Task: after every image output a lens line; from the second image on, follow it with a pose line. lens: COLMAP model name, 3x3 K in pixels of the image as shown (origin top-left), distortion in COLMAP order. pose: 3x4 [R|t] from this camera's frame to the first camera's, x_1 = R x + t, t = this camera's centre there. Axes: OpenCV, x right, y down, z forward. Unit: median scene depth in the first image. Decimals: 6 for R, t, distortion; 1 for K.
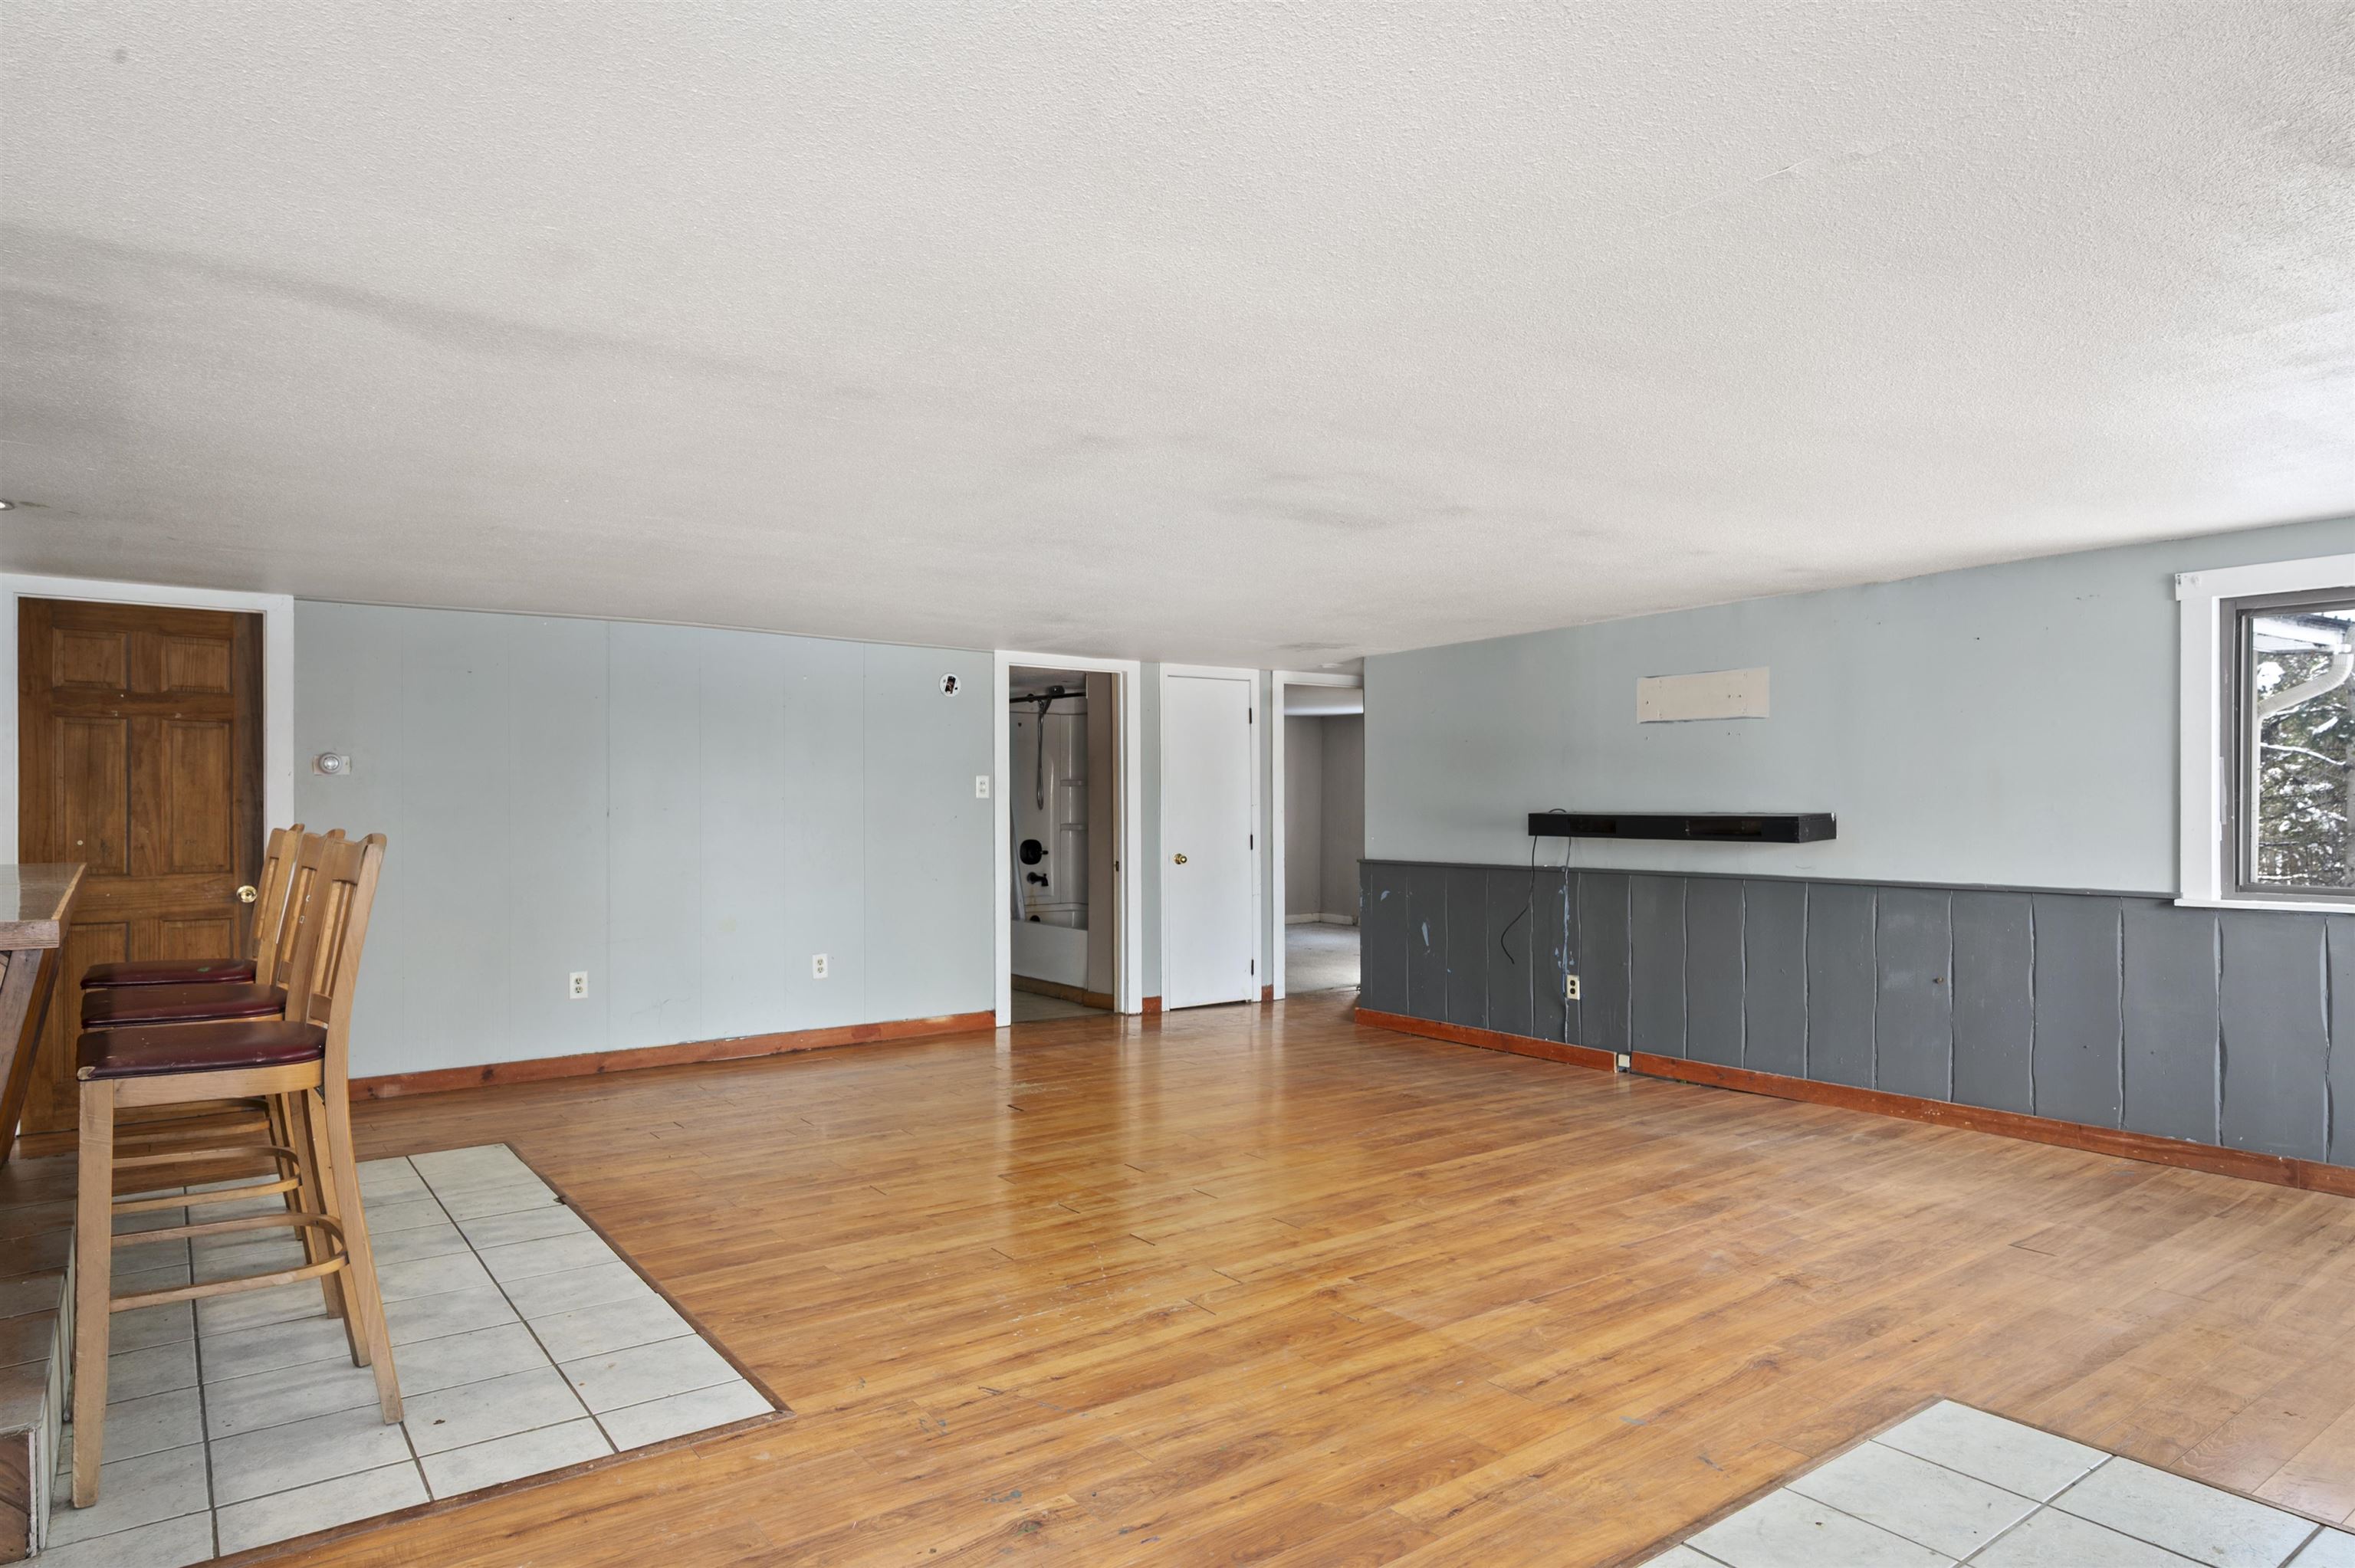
lens RADIAL K [[1379.6, 0, 1178.3], [0, 1379.6, 790.6], [0, 0, 1]] dist [-0.013851, 0.000031]
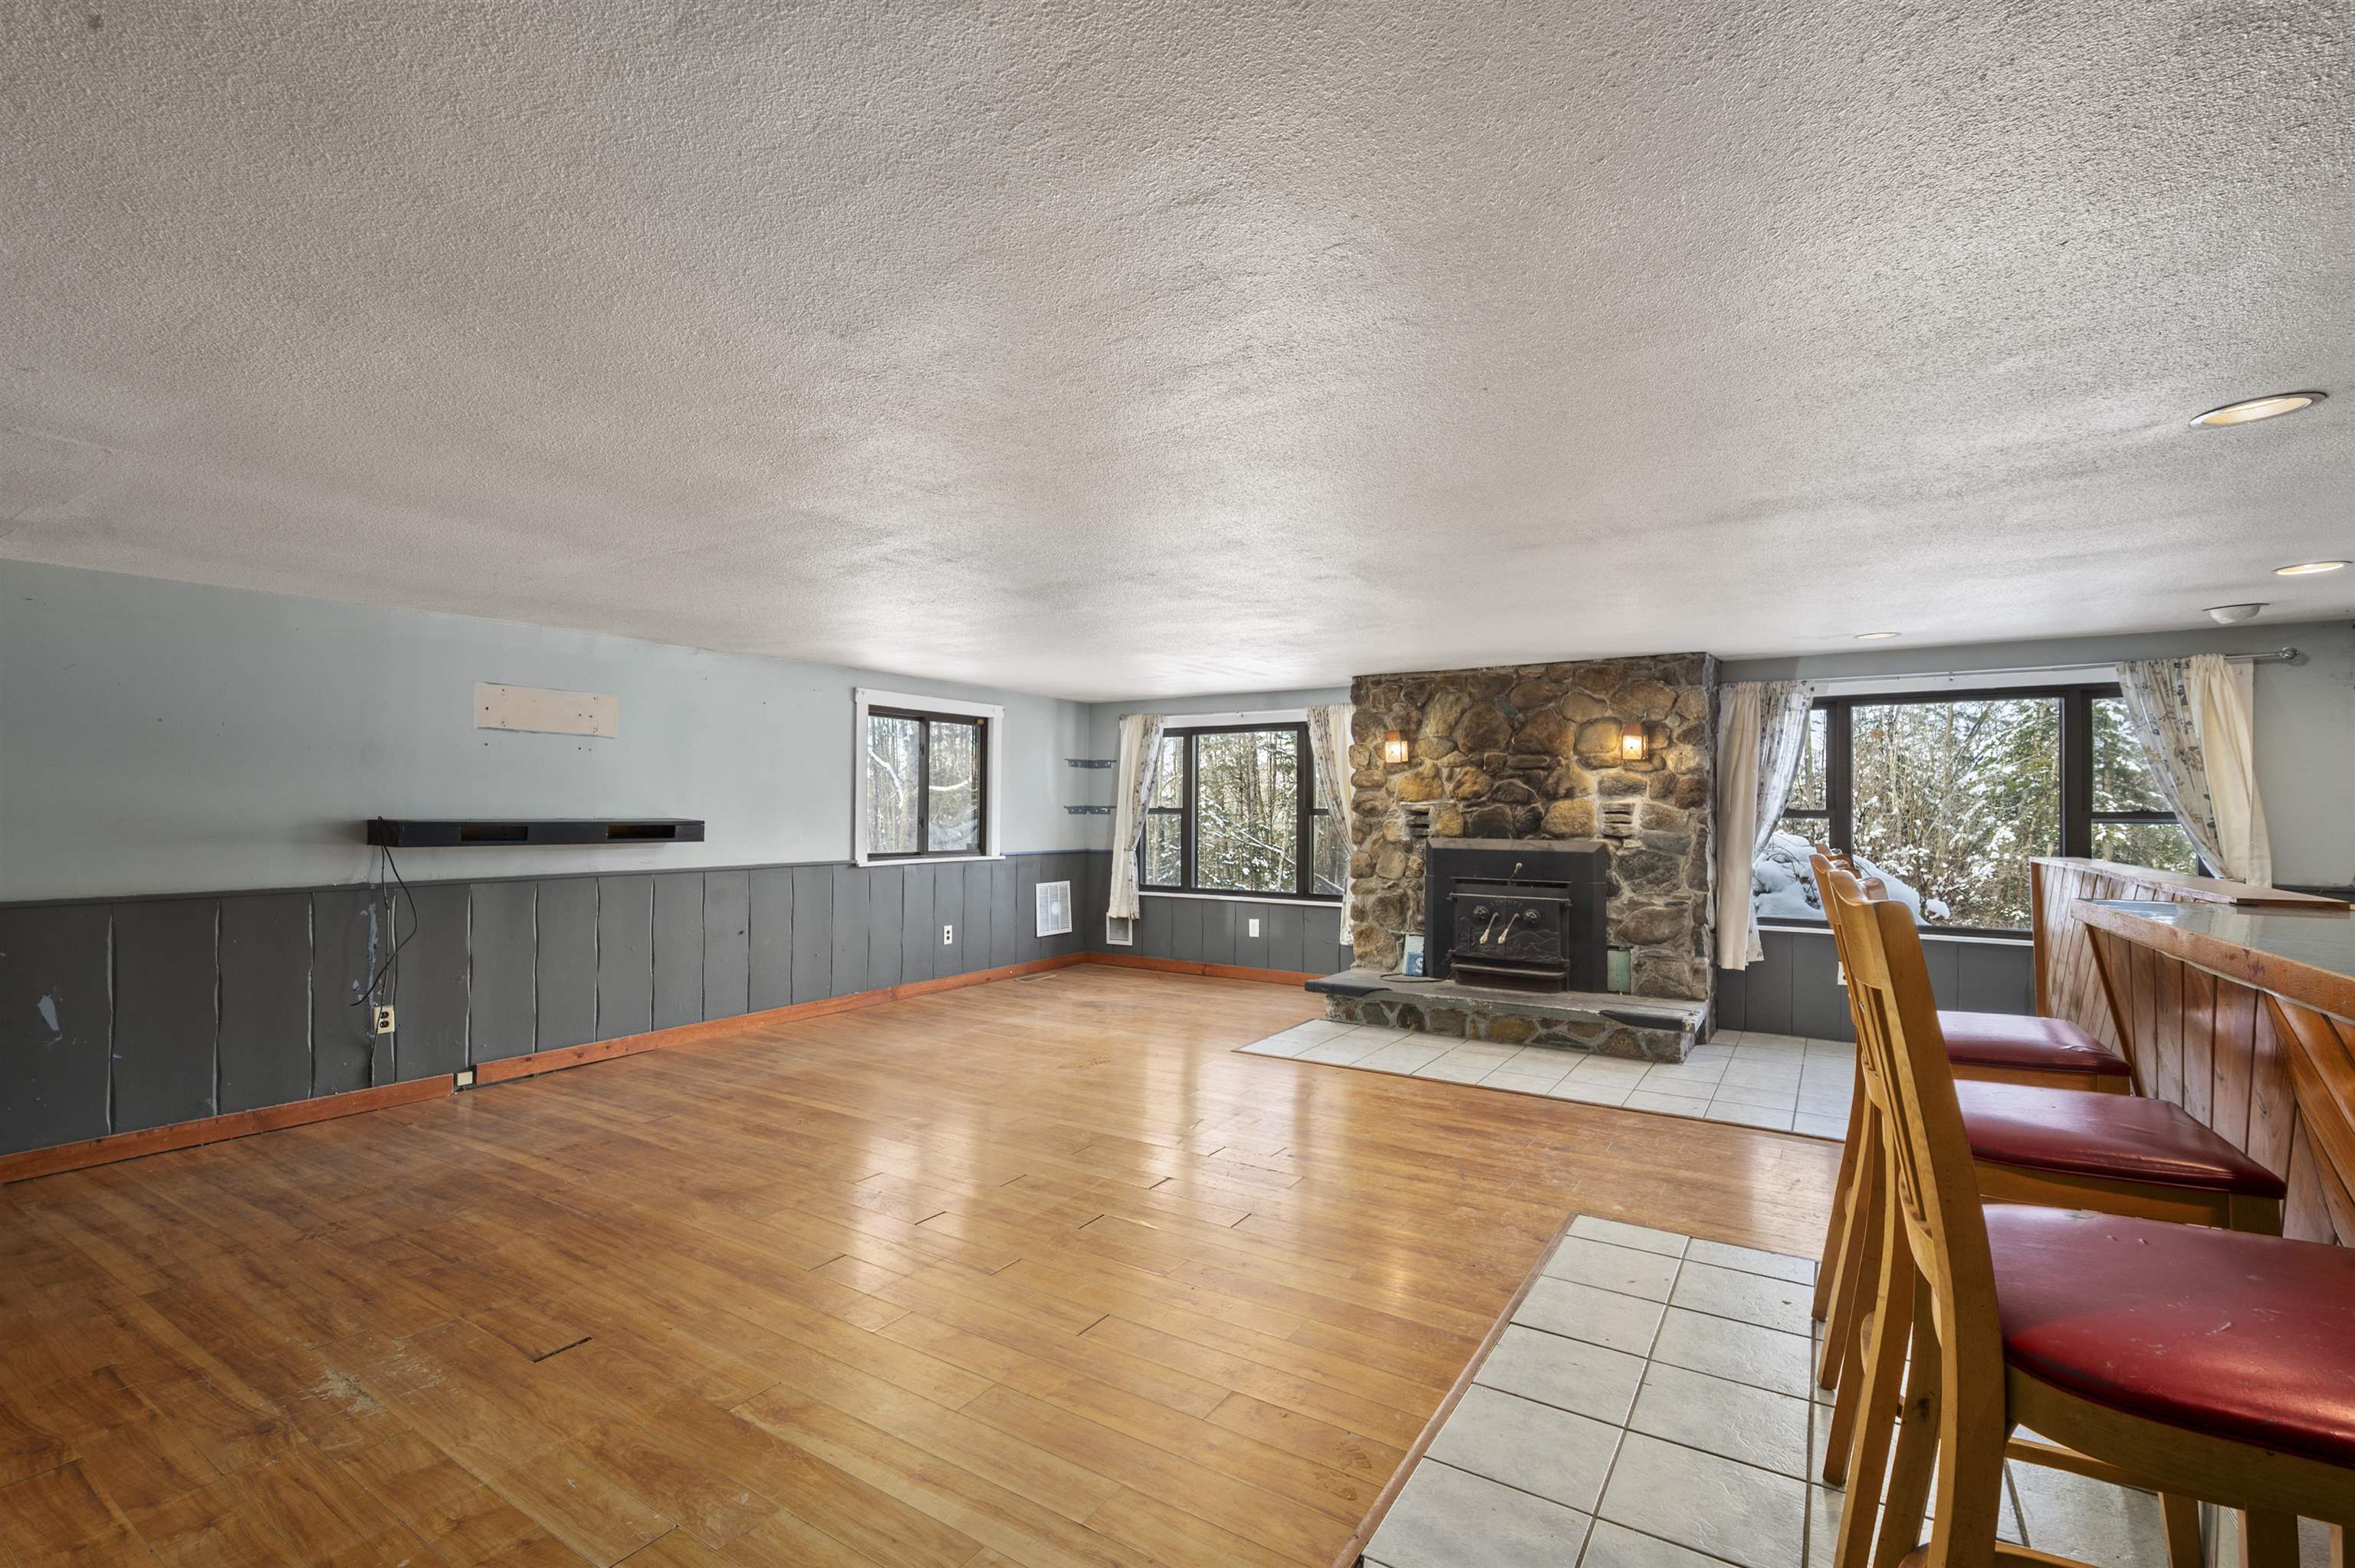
lens RADIAL K [[1038.5, 0, 1160.5], [0, 1038.5, 803.3], [0, 0, 1]] dist [0.003506, 0.000134]
pose [[-0.354080, 0.005609, 0.935198, -0.853477], [-0.015724, 0.999805, -0.011950, 0.009528], [-0.935083, -0.018936, -0.353923, 1.305859]]
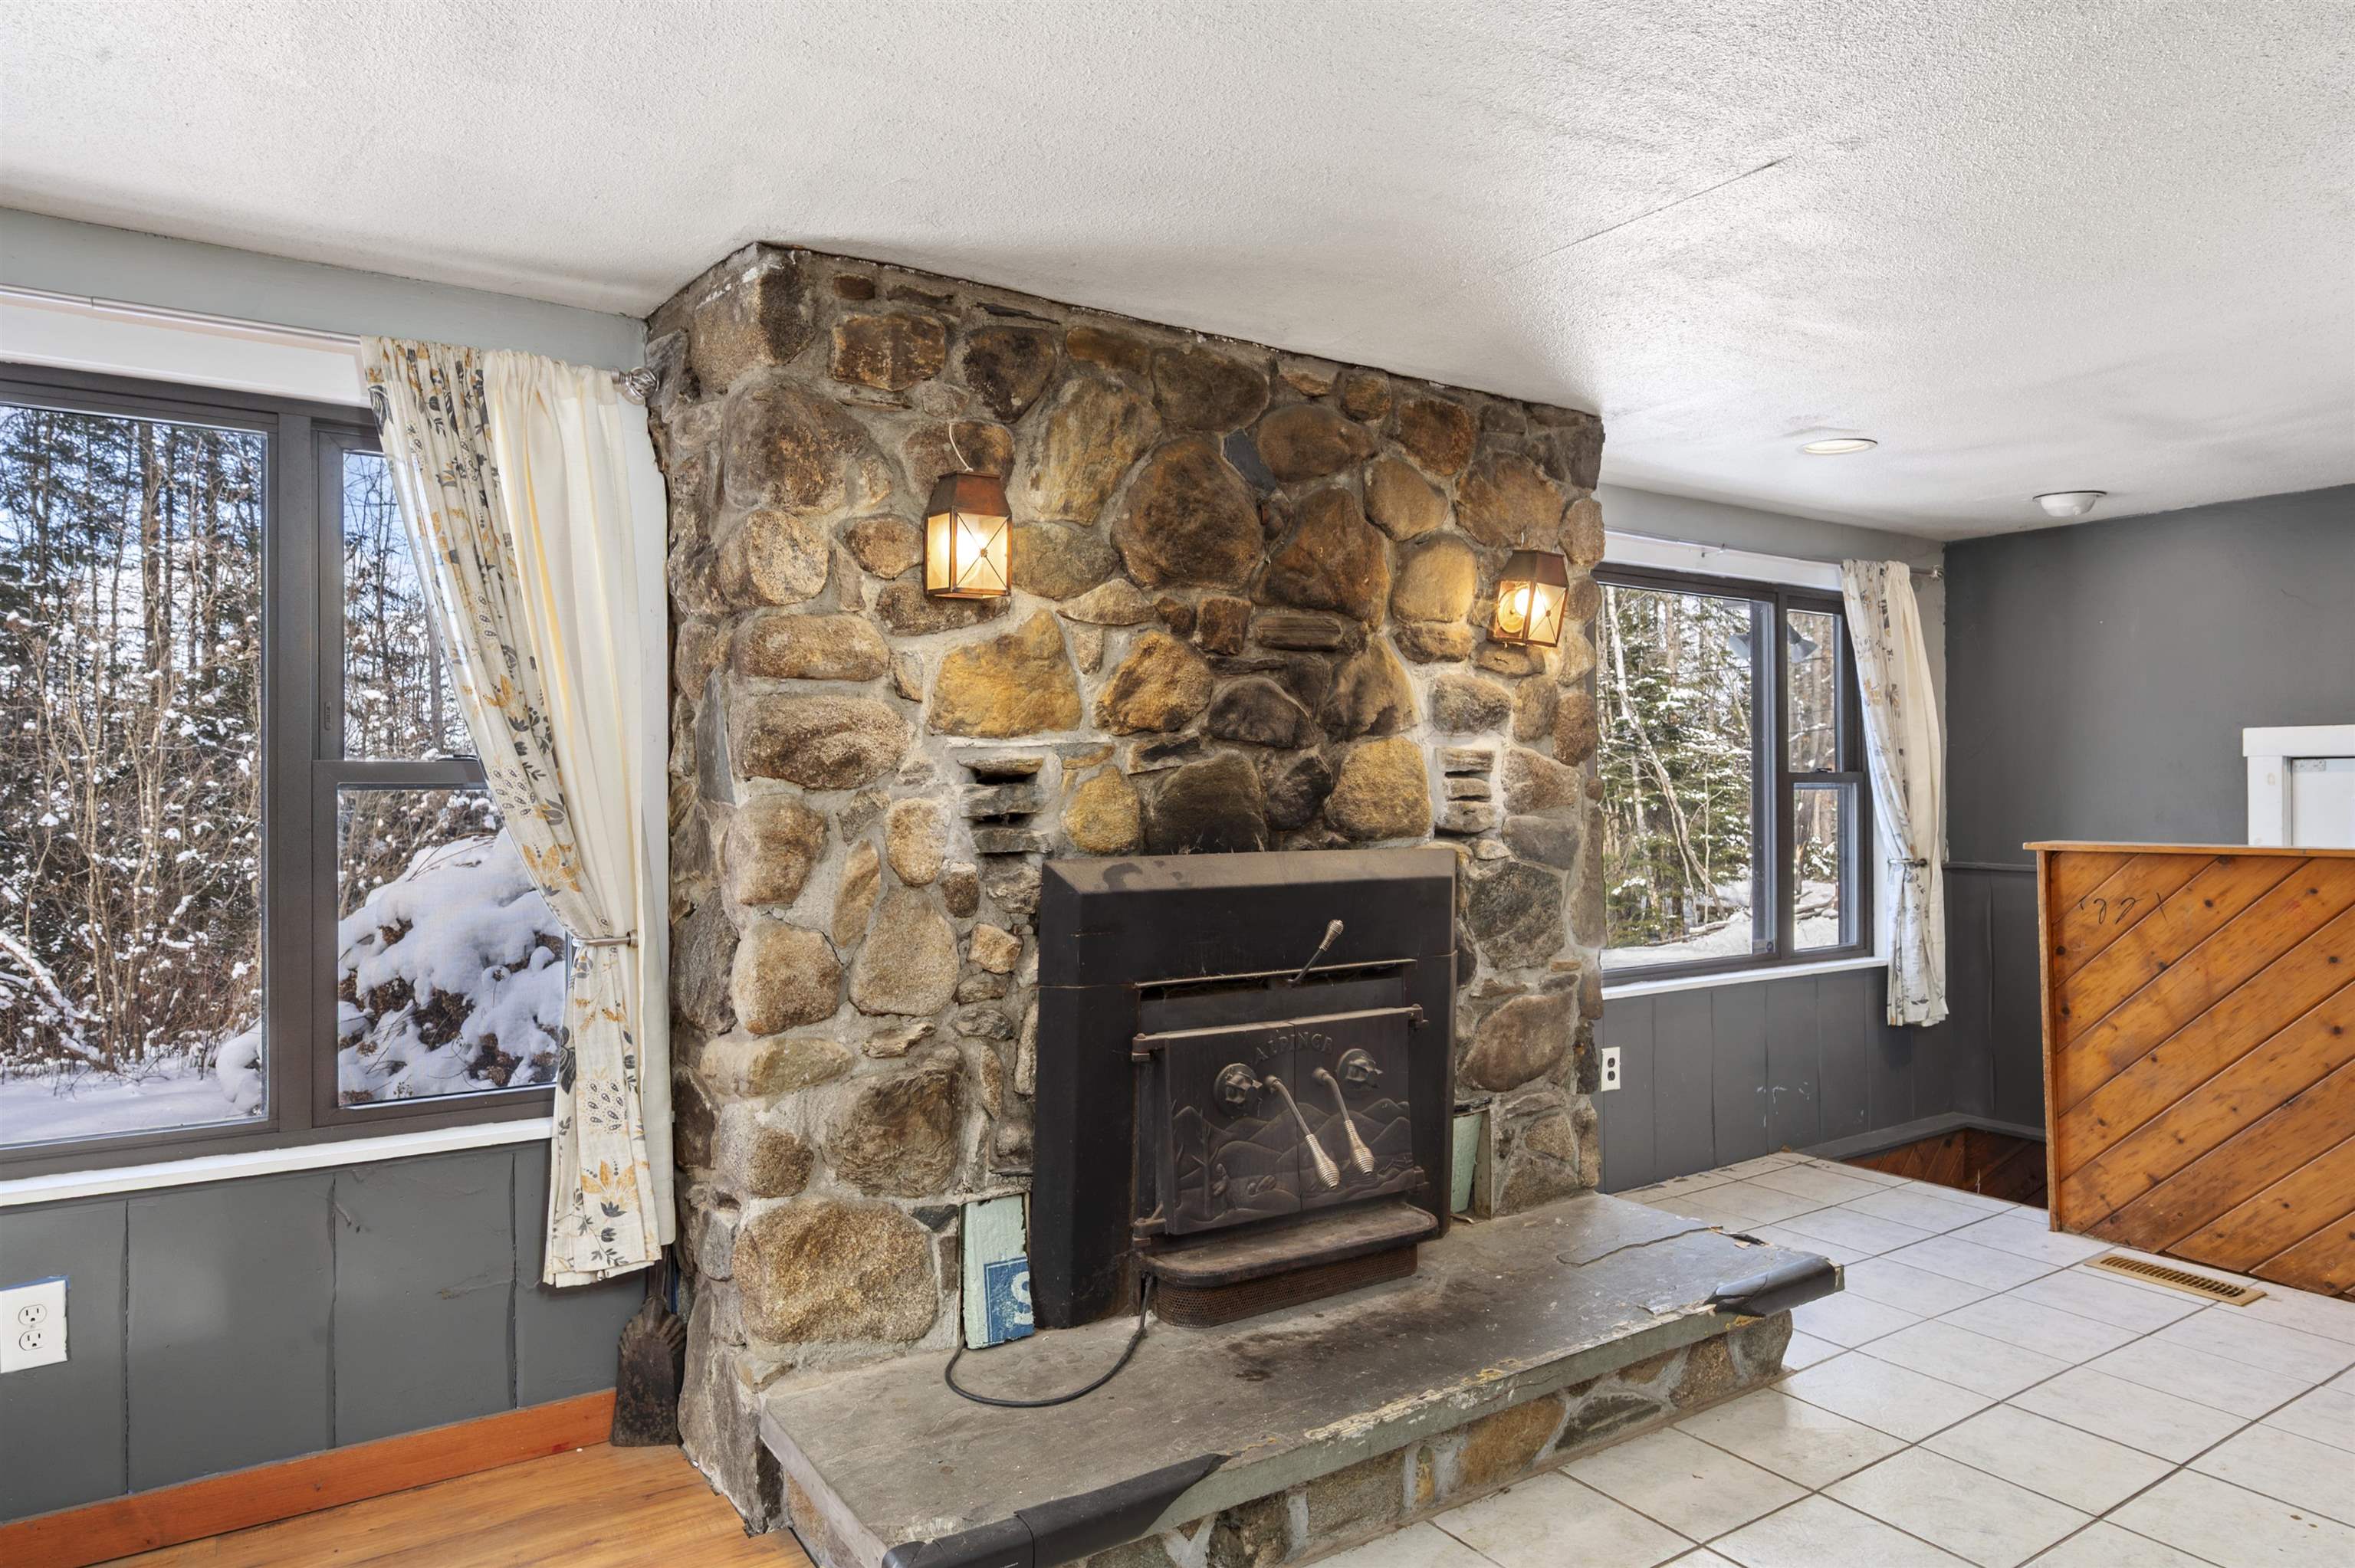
lens RADIAL K [[1379.6, 0, 1179.7], [0, 1379.6, 783.0], [0, 0, 1]] dist [-0.013851, 0.000031]
pose [[-0.998506, 0.003033, 0.054552, 0.431890], [0.002230, 0.999888, -0.014780, 0.011732], [-0.054590, -0.014636, -0.998402, 0.970123]]
